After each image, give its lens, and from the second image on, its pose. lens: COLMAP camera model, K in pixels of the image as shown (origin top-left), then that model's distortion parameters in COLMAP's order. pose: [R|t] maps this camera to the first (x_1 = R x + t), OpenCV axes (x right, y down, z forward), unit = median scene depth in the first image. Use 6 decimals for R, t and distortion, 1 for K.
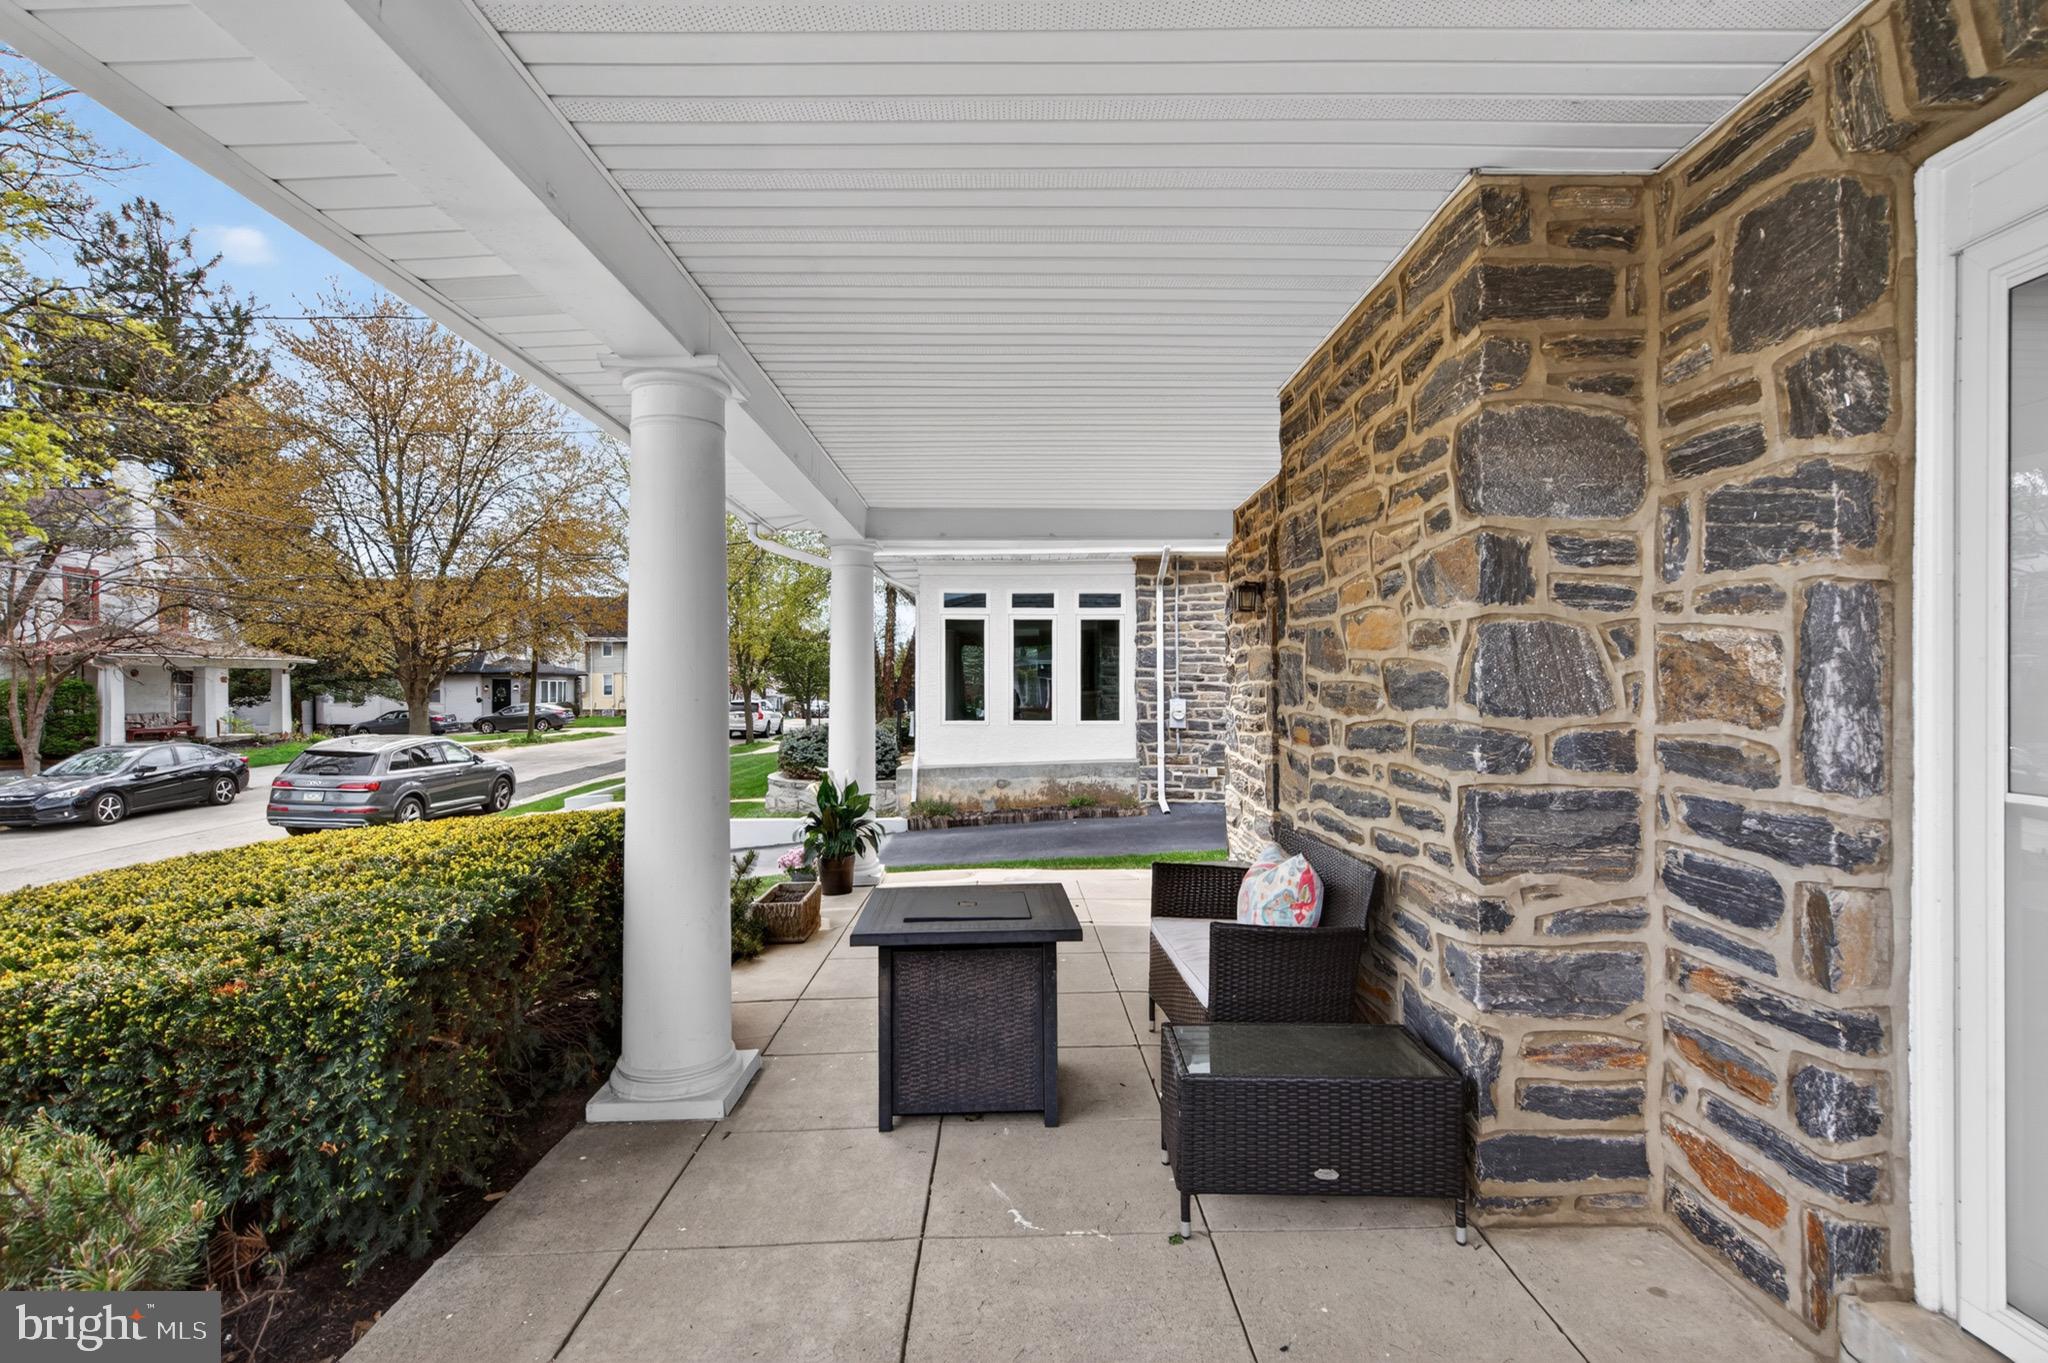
lens RADIAL K [[974.4, 0, 1023.9], [0, 974.4, 690.5], [0, 0, 1]] dist [0.001031, 0.000007]
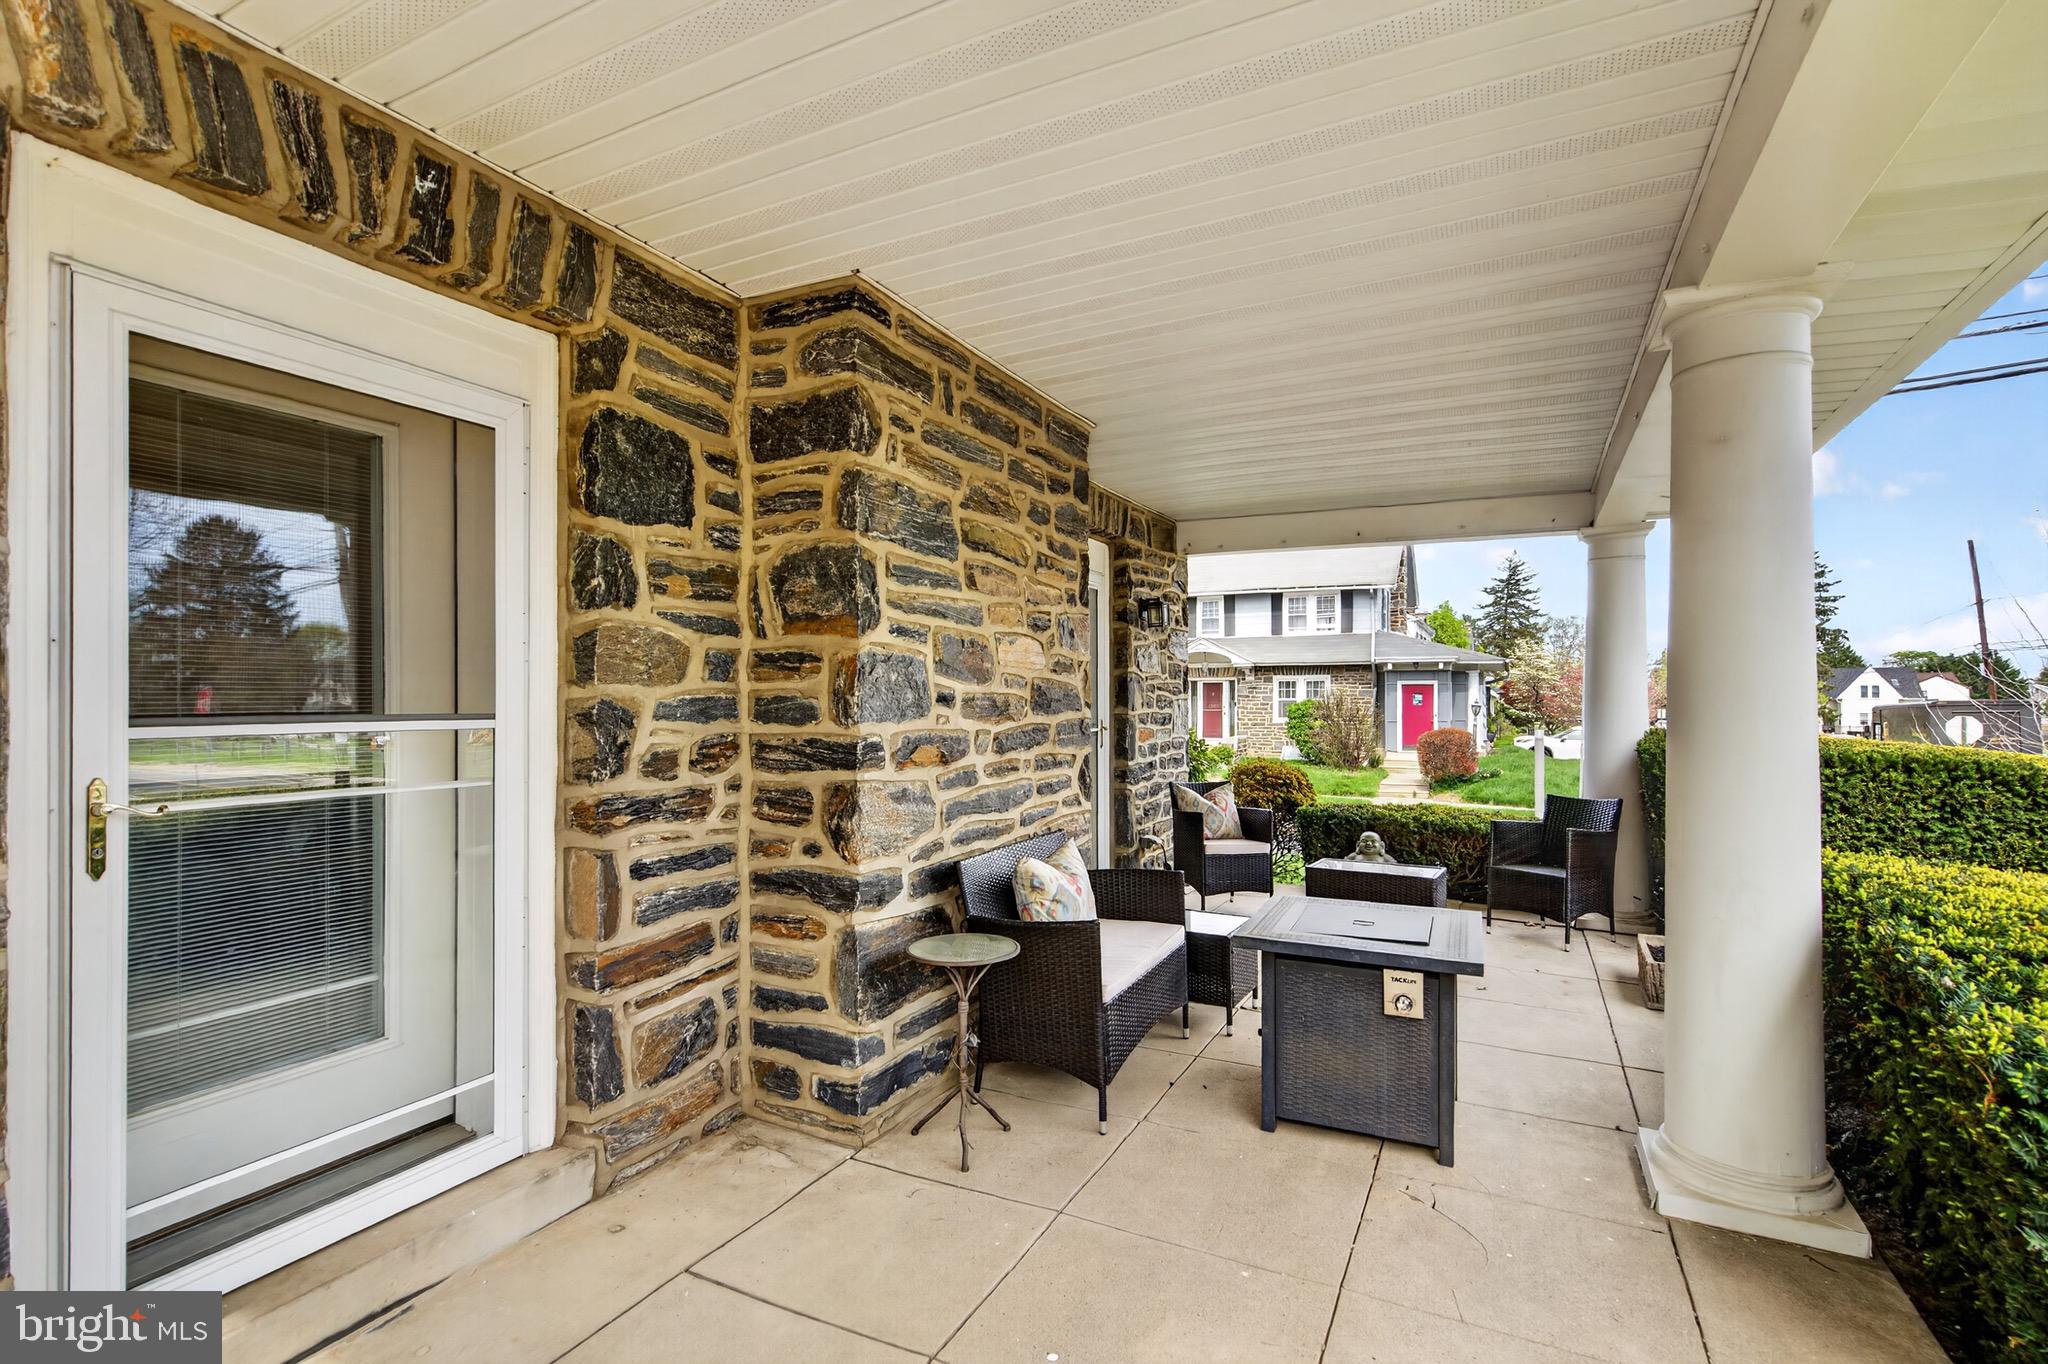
lens RADIAL K [[974.4, 0, 1021.7], [0, 974.4, 677.2], [0, 0, 1]] dist [0.001031, 0.000007]
pose [[-0.884778, 0.019717, 0.465595, -0.227456], [0.011148, 0.999714, -0.021149, -0.004436], [-0.465879, -0.013522, -0.884745, 2.122960]]
